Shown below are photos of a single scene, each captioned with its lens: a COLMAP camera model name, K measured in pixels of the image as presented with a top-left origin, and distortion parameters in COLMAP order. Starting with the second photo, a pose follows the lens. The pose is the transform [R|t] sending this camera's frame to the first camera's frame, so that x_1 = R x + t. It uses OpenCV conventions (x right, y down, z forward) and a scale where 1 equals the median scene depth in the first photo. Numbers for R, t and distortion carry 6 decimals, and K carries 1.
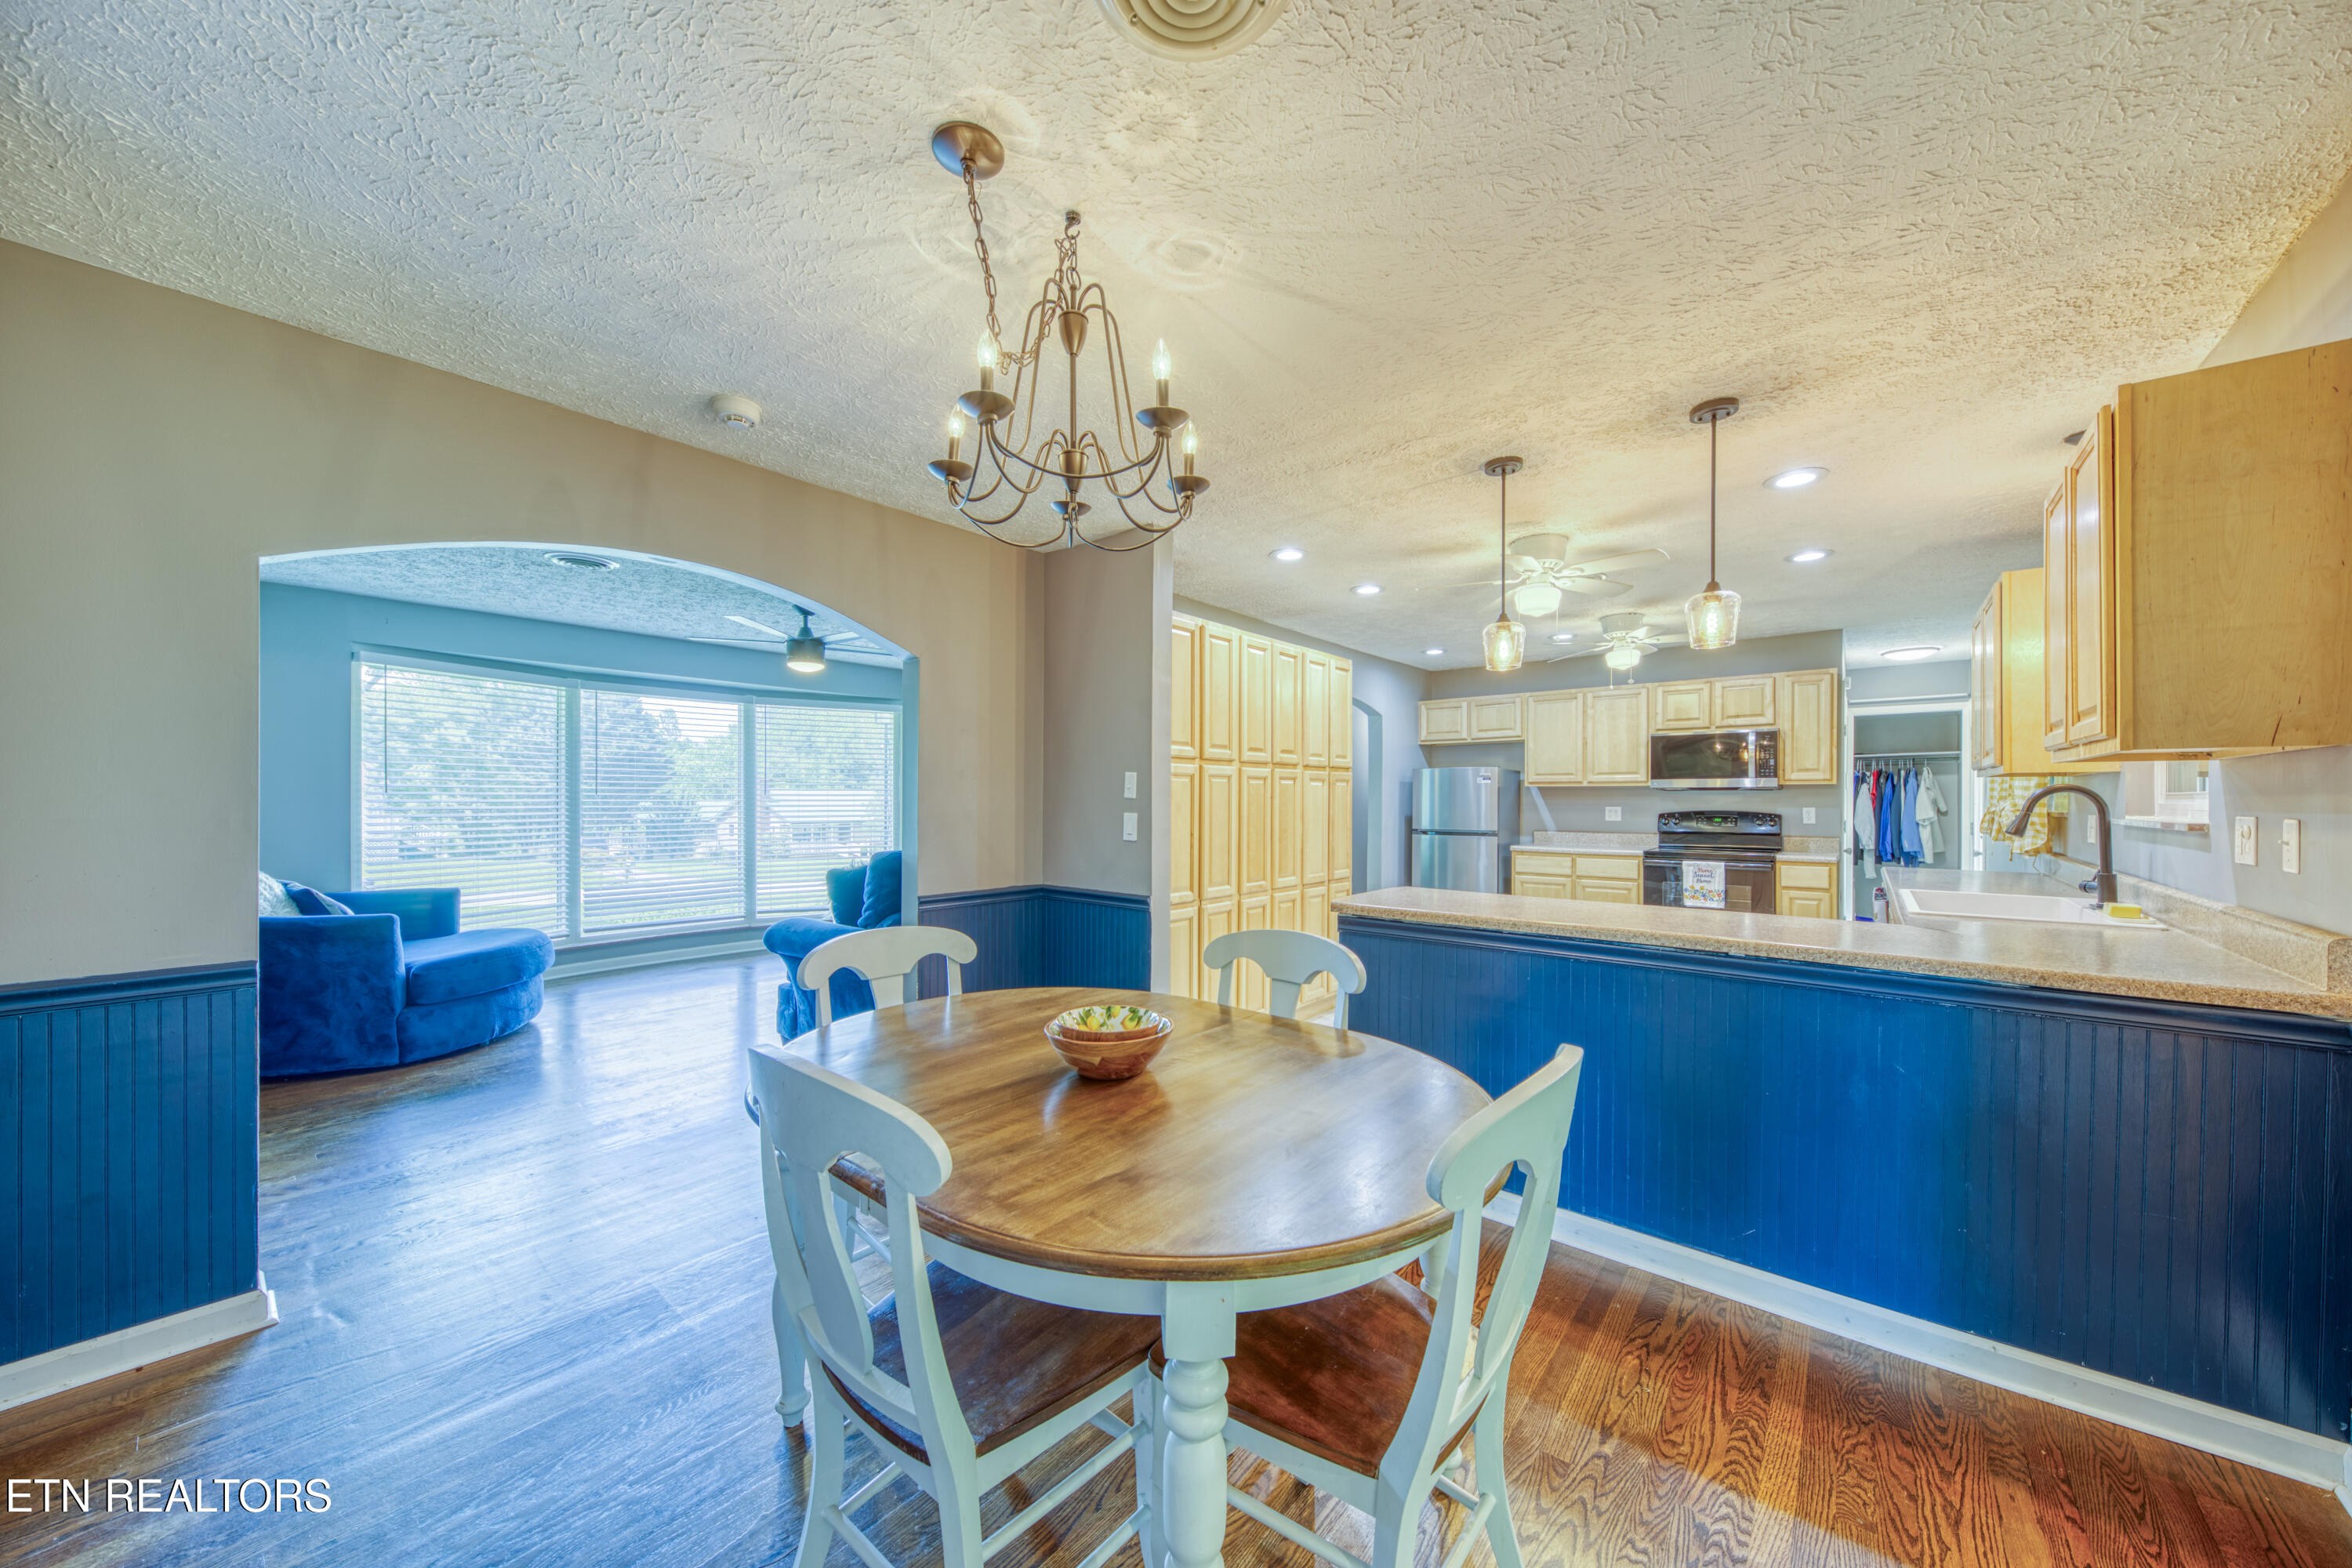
lens RADIAL K [[818.3, 0, 1188.3], [0, 818.3, 798.1], [0, 0, 1]] dist [-0.000779, -0.001817]
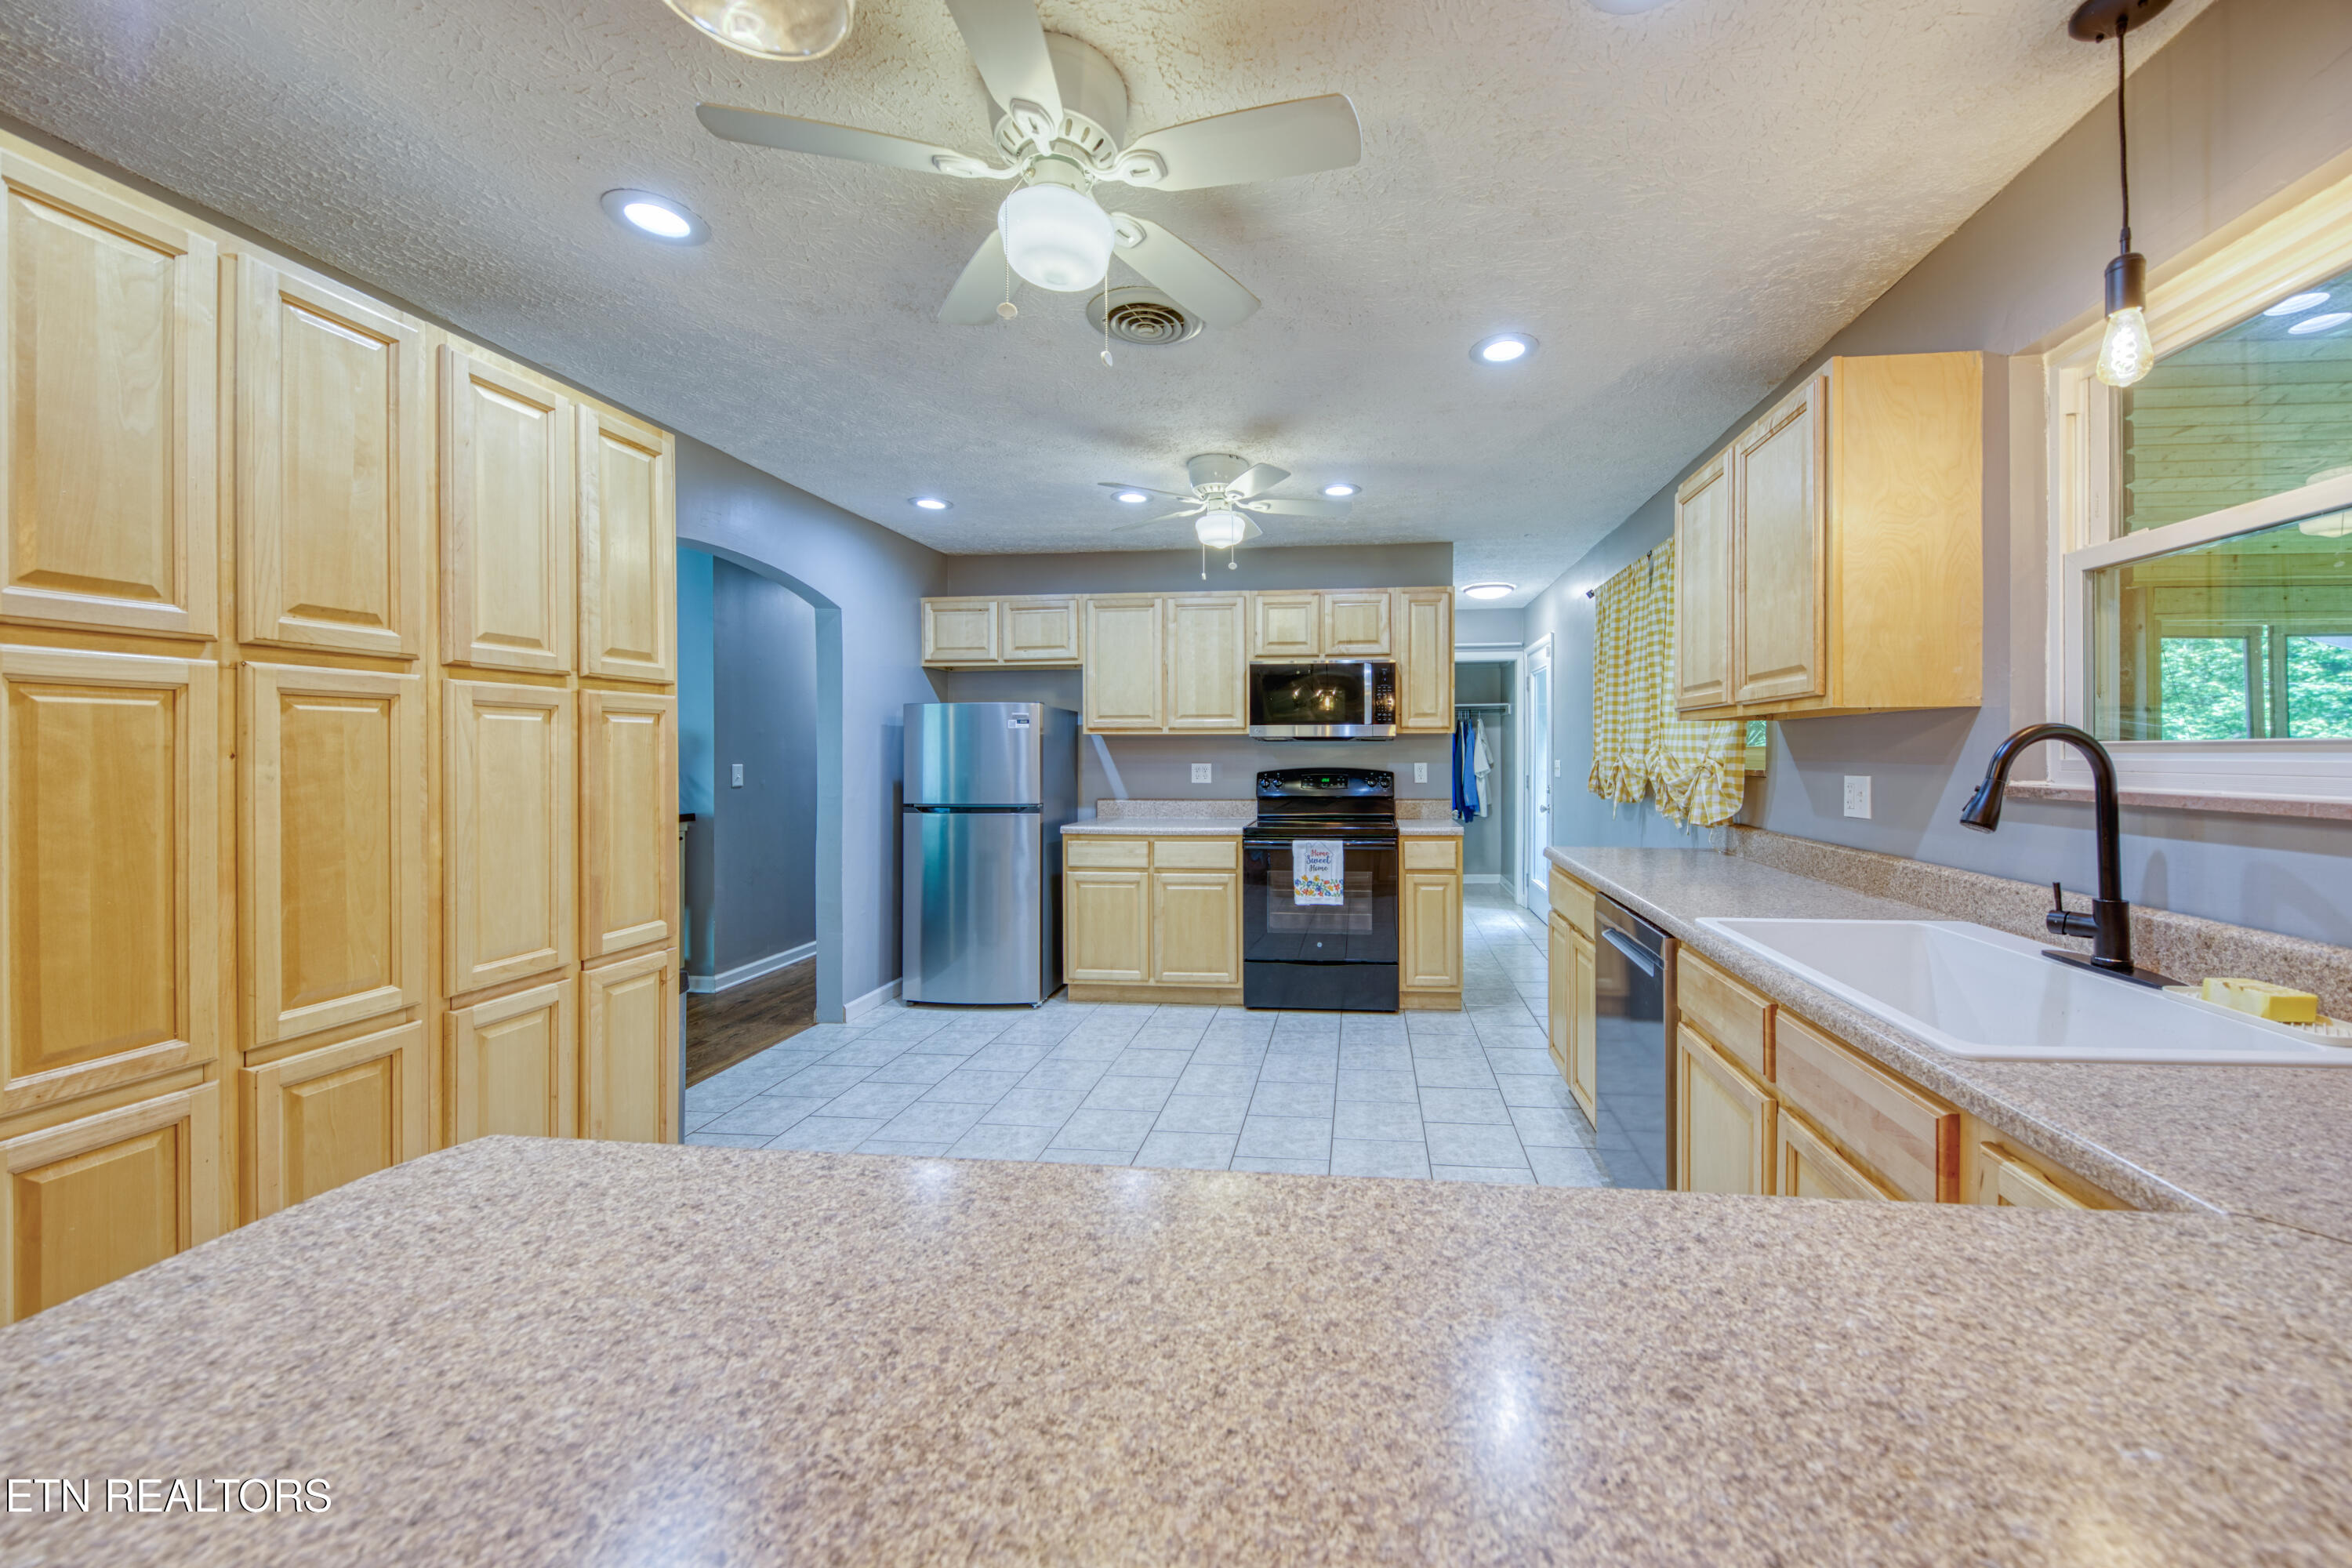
lens RADIAL K [[856.0, 0, 1291.3], [0, 856.0, 755.0], [0, 0, 1]] dist [-0.000364, -0.000111]
pose [[0.826182, -0.005861, 0.563373, 0.174807], [0.003828, 0.999981, 0.004790, -0.000449], [-0.563390, -0.001801, 0.826189, 0.362707]]
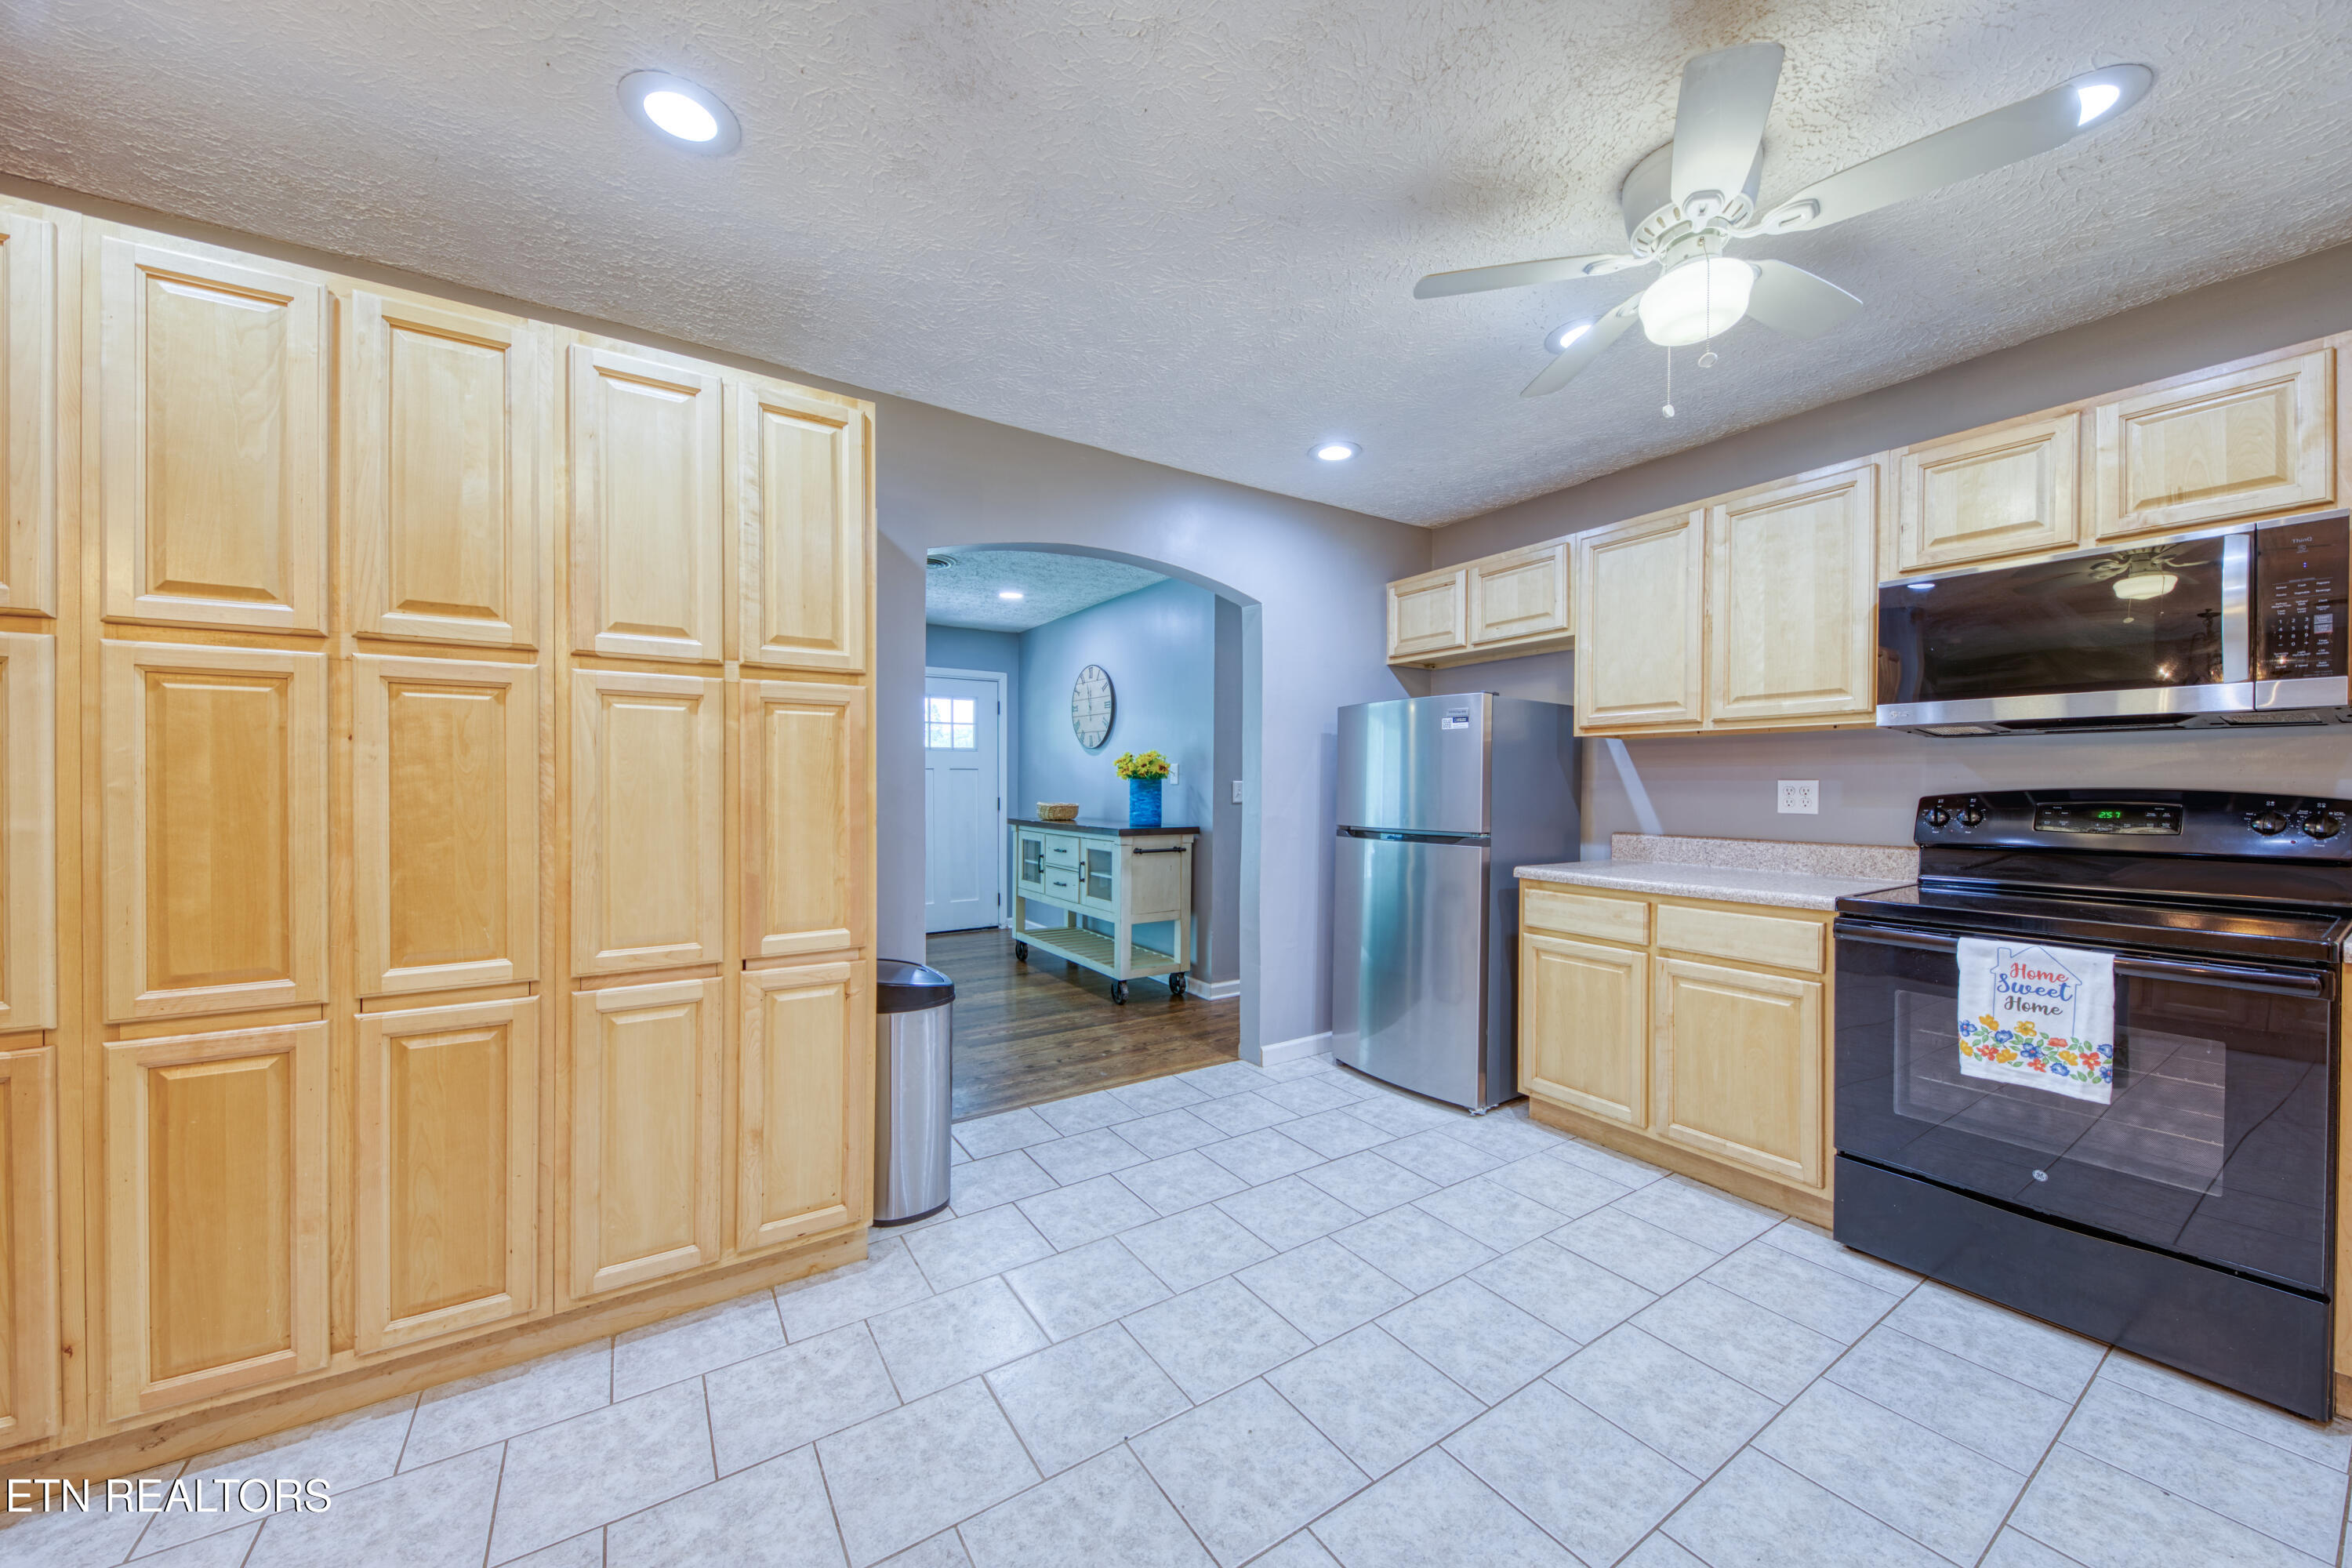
lens RADIAL K [[831.7, 0, 1166.9], [0, 831.7, 791.5], [0, 0, 1]] dist [0.014223, -0.007112]
pose [[0.952267, 0.001624, -0.305263, 0.371478], [0.000766, 0.999970, 0.007711, 0.013623], [0.305266, -0.007577, 0.952237, 0.533998]]
